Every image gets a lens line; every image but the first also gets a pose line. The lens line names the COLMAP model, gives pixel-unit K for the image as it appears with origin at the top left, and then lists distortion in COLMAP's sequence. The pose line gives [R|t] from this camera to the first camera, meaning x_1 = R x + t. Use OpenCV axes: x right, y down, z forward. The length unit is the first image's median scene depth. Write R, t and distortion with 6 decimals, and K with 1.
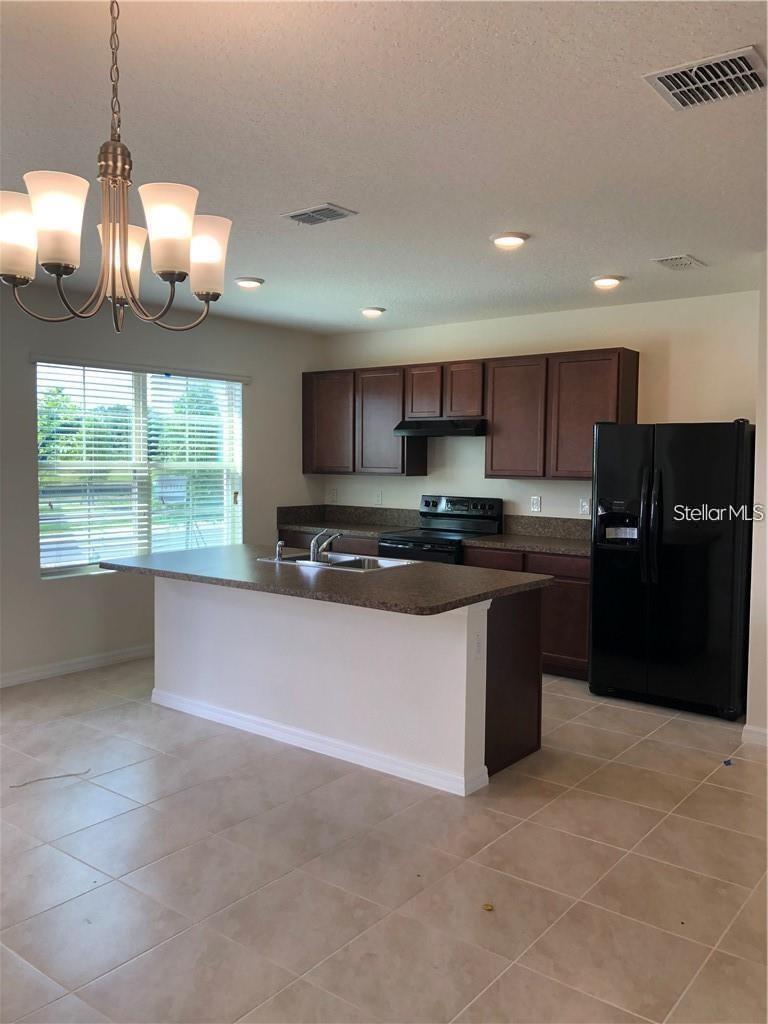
lens RADIAL K [[828.6, 0, 383.7], [0, 828.6, 509.6], [0, 0, 1]] dist [0.027026, 0.000711]
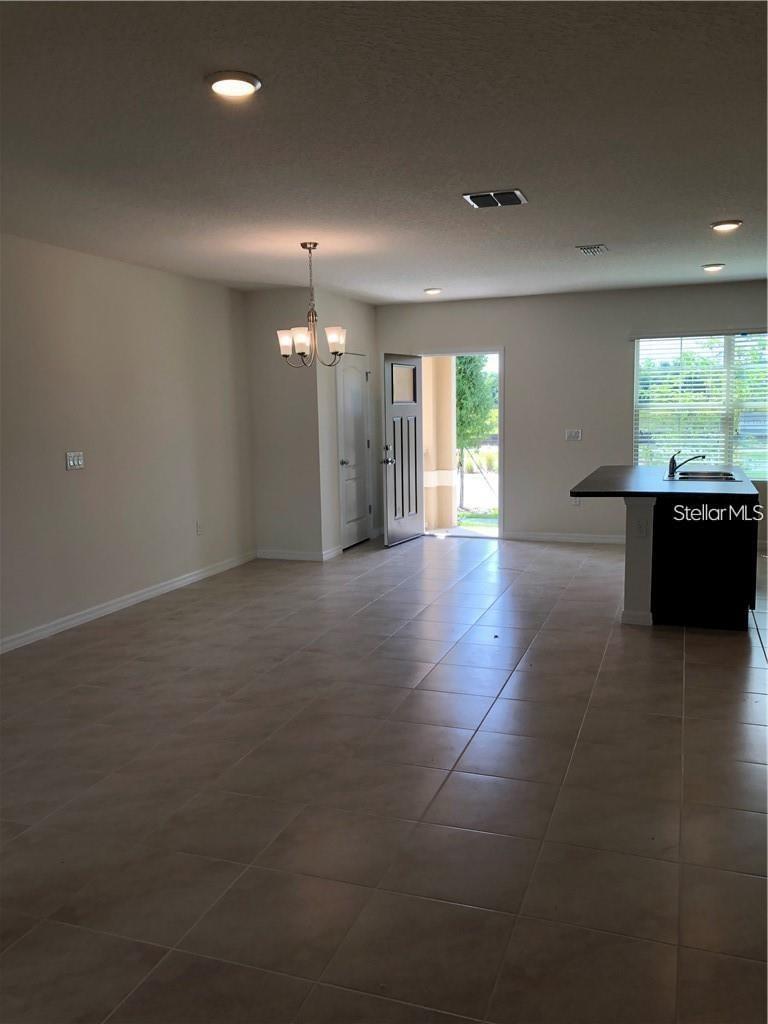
lens RADIAL K [[828.6, 0, 384.4], [0, 828.6, 512.3], [0, 0, 1]] dist [0.027026, 0.000711]
pose [[0.300065, 0.113929, -0.947091, 1.278750], [-0.040745, 0.993467, 0.106598, -0.003320], [0.953048, 0.006603, 0.302746, 0.104290]]
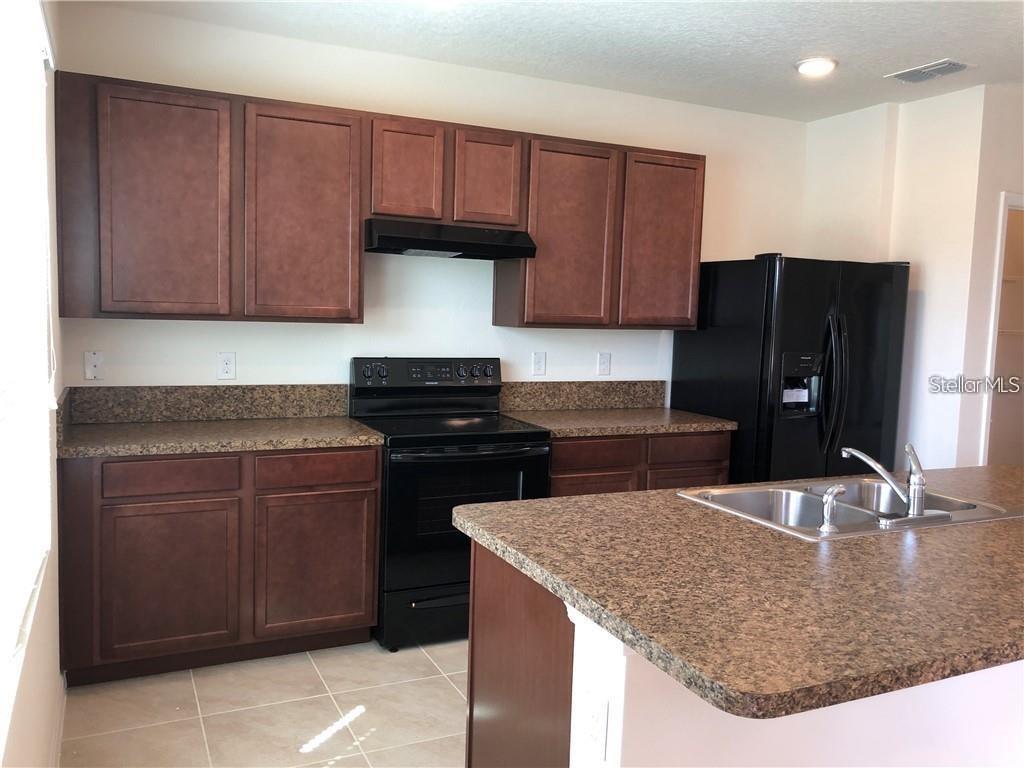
lens RADIAL K [[828.6, 0, 510.2], [0, 828.6, 384.3], [0, 0, 1]] dist [0.027026, 0.000711]
pose [[0.457325, -0.075736, 0.886069, -0.426061], [0.034426, 0.997128, 0.067460, -0.035828], [-0.888633, -0.000347, 0.458619, 0.704743]]
